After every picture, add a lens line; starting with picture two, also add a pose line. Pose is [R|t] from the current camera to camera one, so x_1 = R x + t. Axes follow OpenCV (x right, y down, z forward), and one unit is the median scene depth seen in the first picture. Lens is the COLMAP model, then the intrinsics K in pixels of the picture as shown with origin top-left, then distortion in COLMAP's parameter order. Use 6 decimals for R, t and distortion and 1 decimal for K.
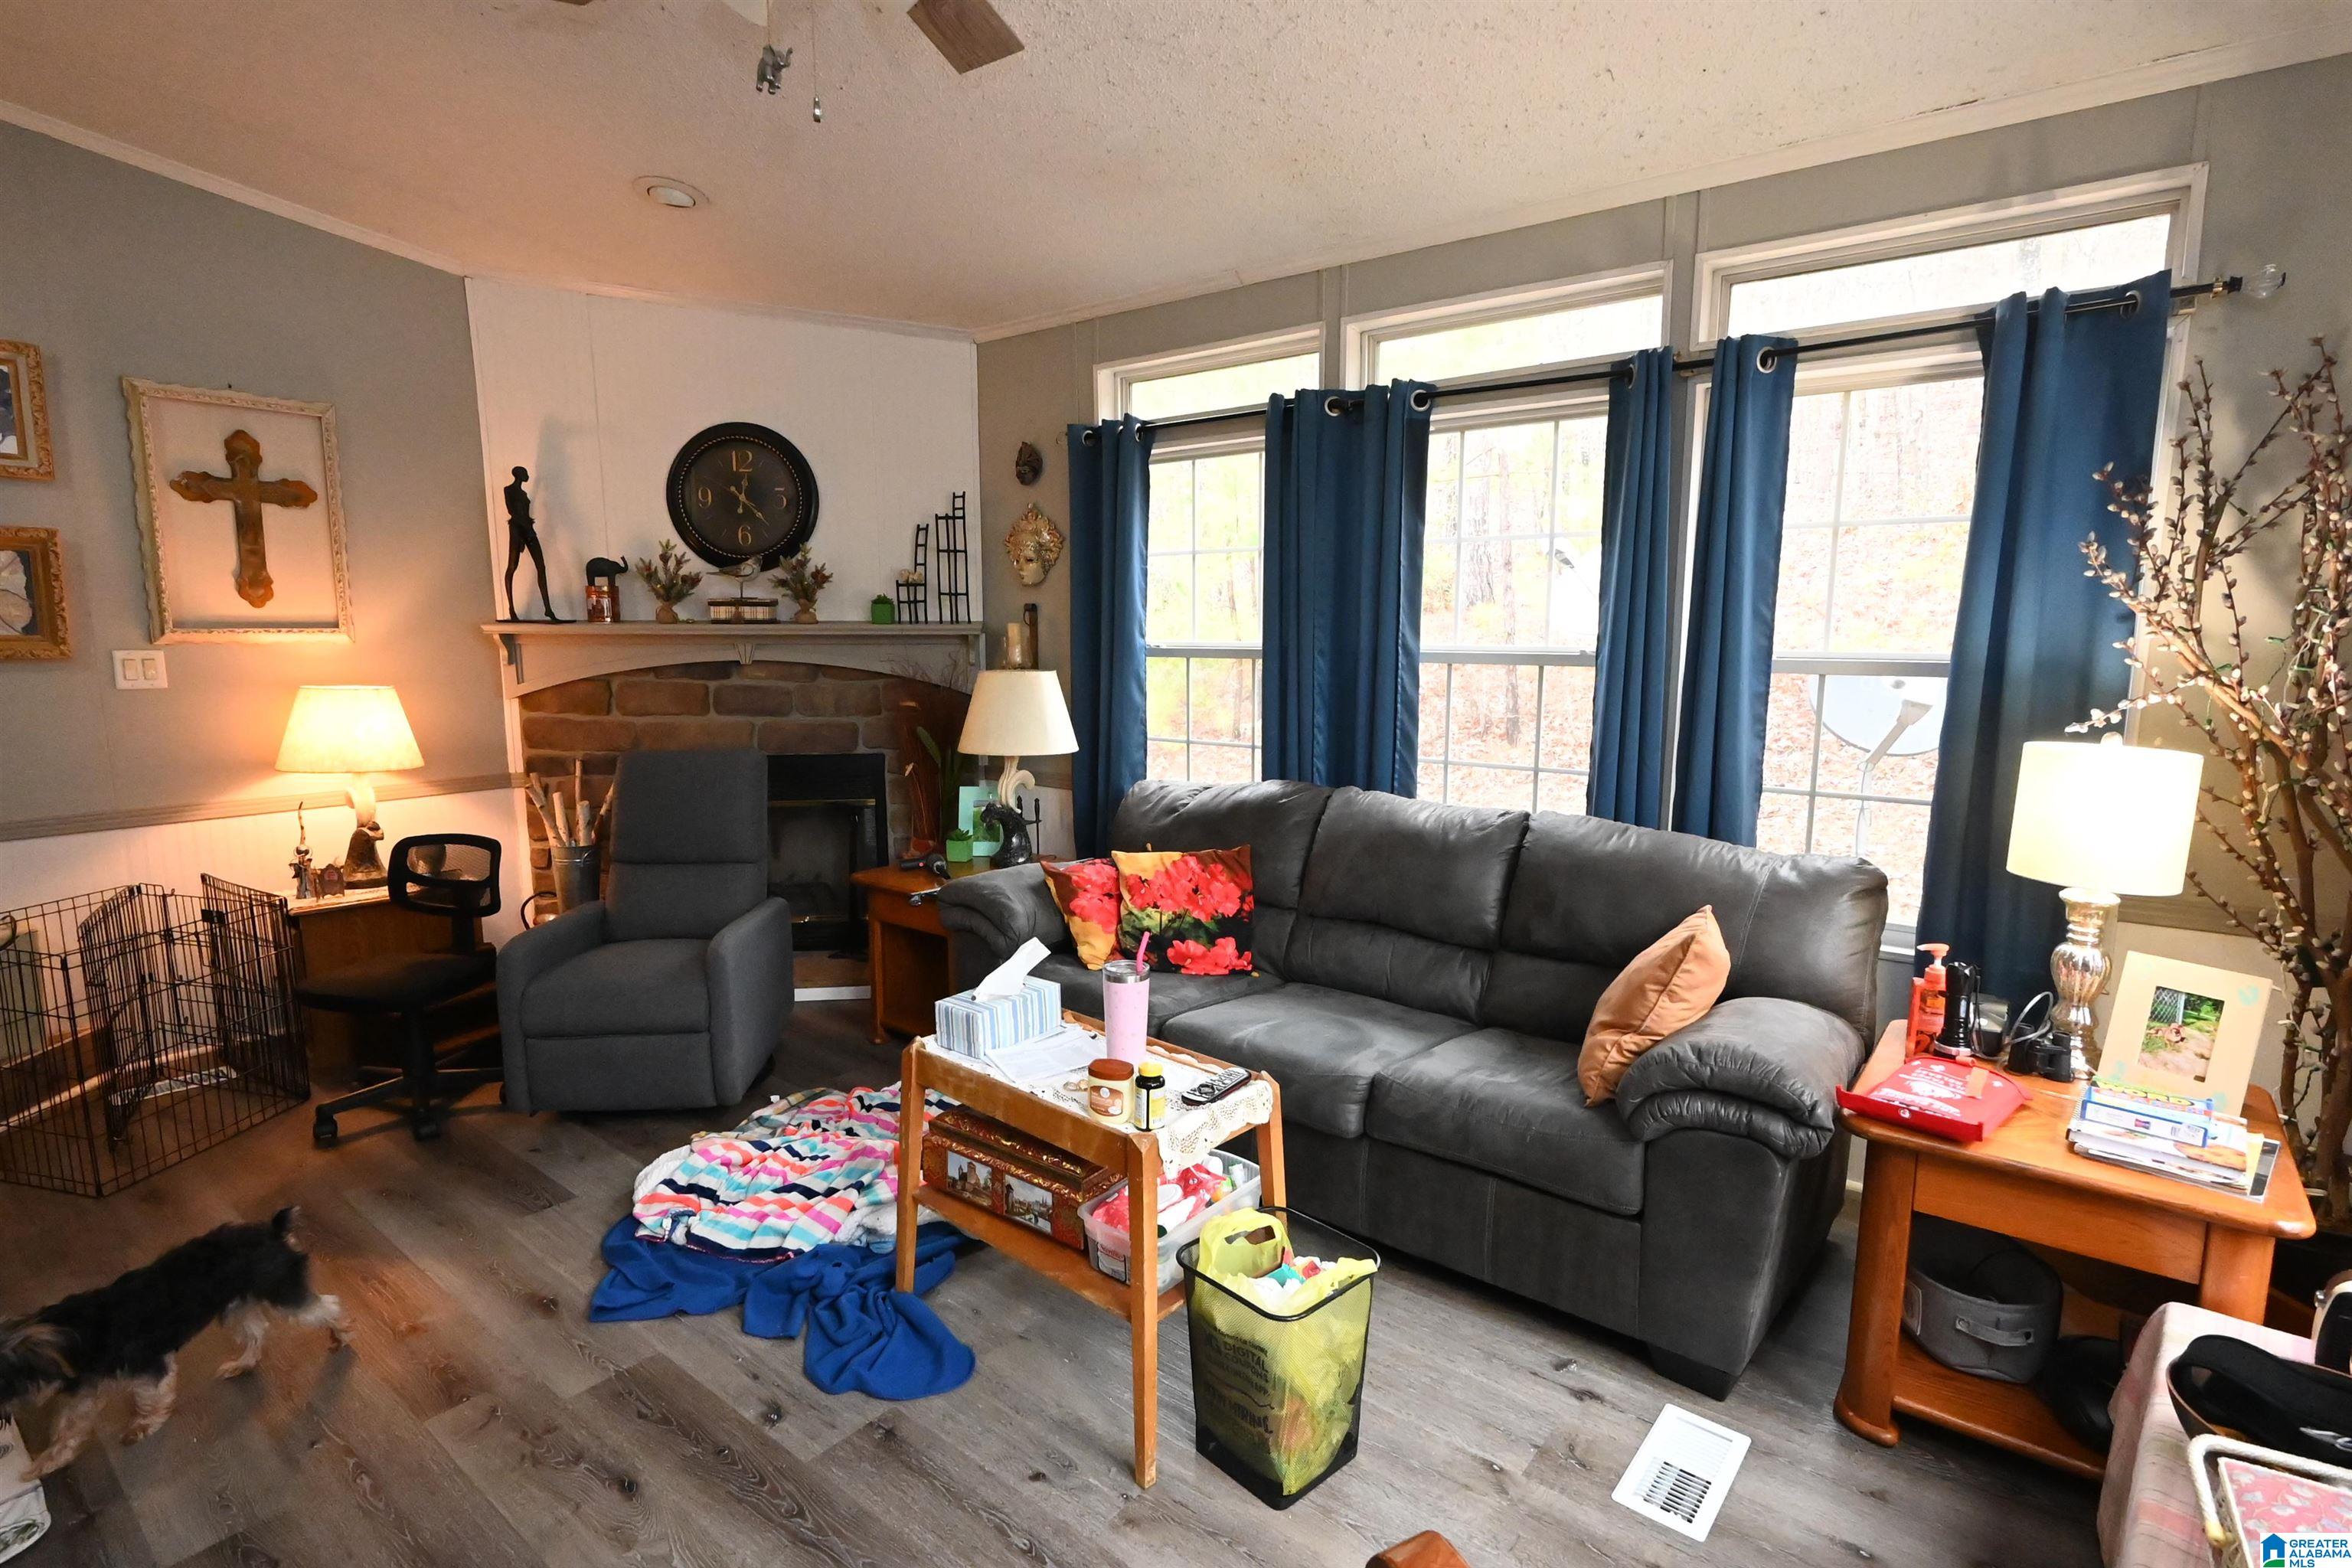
lens RADIAL K [[1190.5, 0, 1176.0], [0, 1190.5, 784.0], [0, 0, 1]] dist [-0.001192, 0.001828]
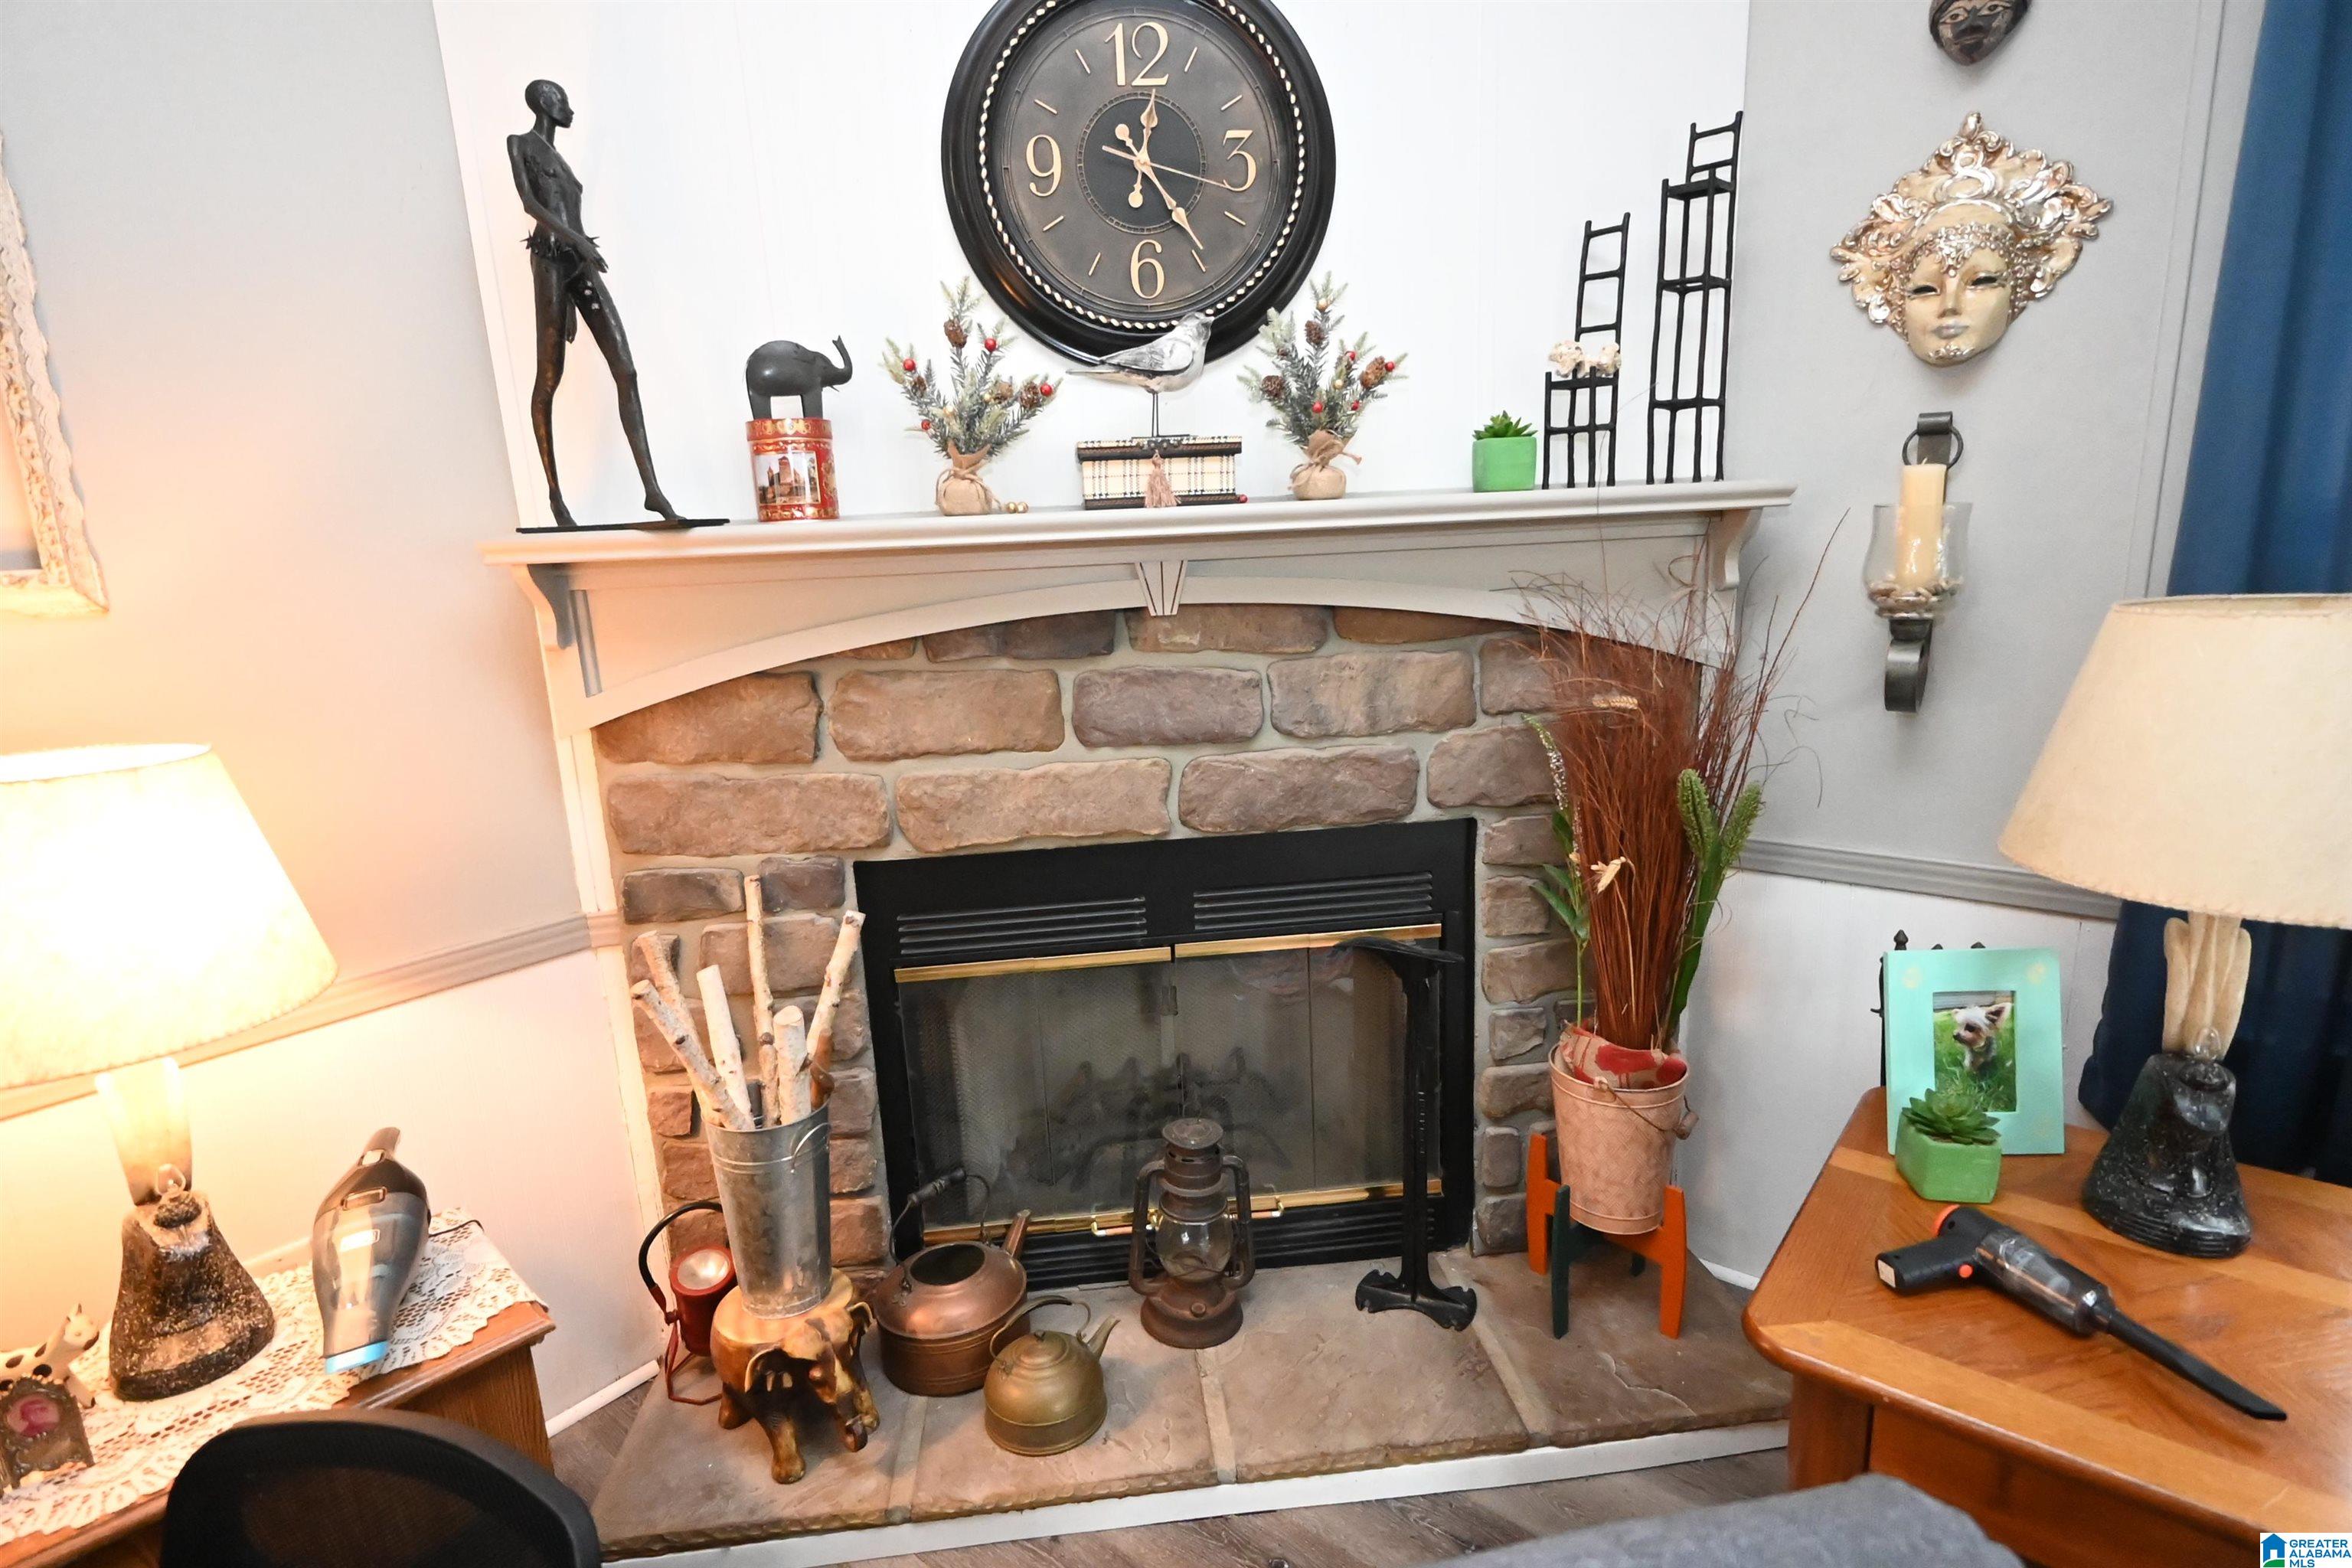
lens RADIAL K [[1190.5, 0, 1176.0], [0, 1190.5, 784.0], [0, 0, 1]] dist [-0.001192, 0.001828]
pose [[0.998144, -0.040900, -0.045125, -0.343415], [0.043872, 0.996790, 0.066966, -0.072381], [0.042241, -0.068821, 0.996734, 0.616640]]
